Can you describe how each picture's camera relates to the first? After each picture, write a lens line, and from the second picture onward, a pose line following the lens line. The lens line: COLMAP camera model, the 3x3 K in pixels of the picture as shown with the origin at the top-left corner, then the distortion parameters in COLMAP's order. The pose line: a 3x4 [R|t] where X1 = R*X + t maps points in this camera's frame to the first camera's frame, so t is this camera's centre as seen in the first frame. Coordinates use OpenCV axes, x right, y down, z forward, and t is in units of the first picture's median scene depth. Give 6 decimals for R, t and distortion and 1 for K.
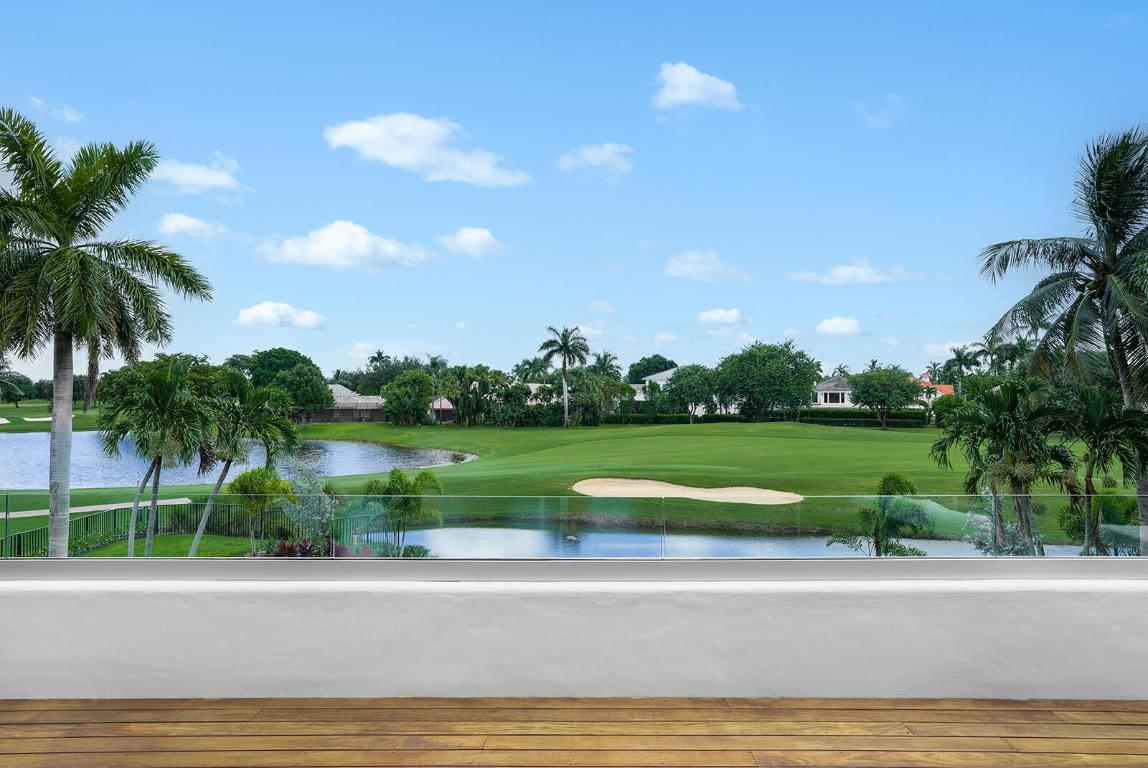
lens RADIAL K [[726.2, 0, 576.2], [0, 726.2, 377.5], [0, 0, 1]] dist [-0.000129, 0.002433]
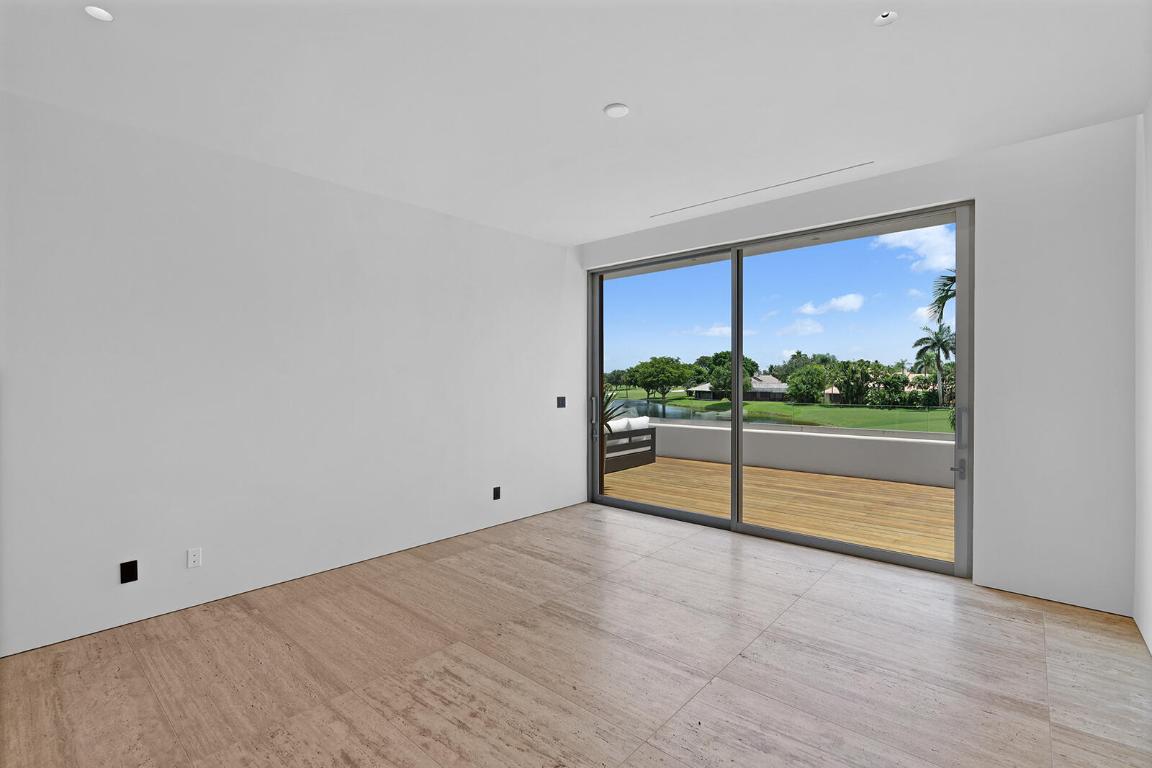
lens RADIAL K [[518.1, 0, 558.0], [0, 518.1, 385.6], [0, 0, 1]] dist [-0.001786, -0.000771]
pose [[0.743007, 0.010592, -0.669199, 0.083062], [0.008775, 0.999635, 0.025564, 0.000338], [0.669226, -0.024867, 0.742643, -0.045319]]
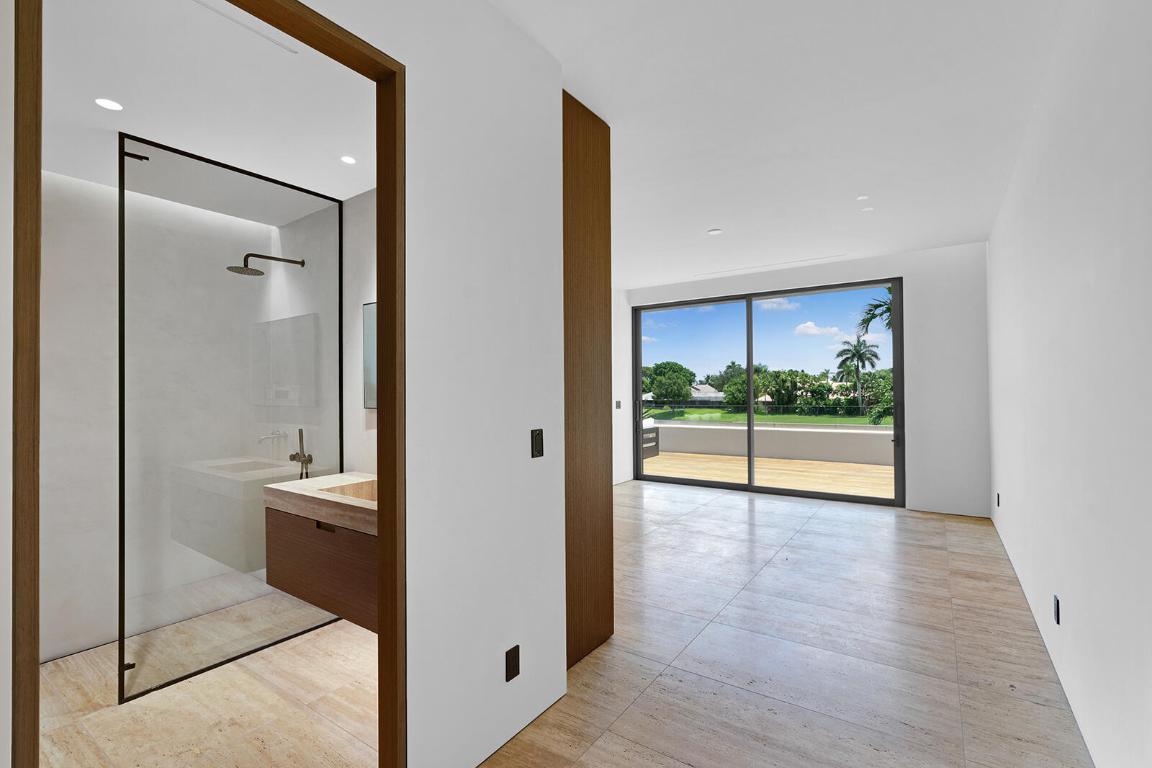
lens RADIAL K [[518.1, 0, 555.9], [0, 518.1, 387.8], [0, 0, 1]] dist [-0.001786, -0.000771]
pose [[0.810846, -0.005653, -0.585233, 0.082884], [0.014679, 0.999835, 0.010681, 0.000139], [0.585076, -0.017251, 0.810795, -0.067076]]
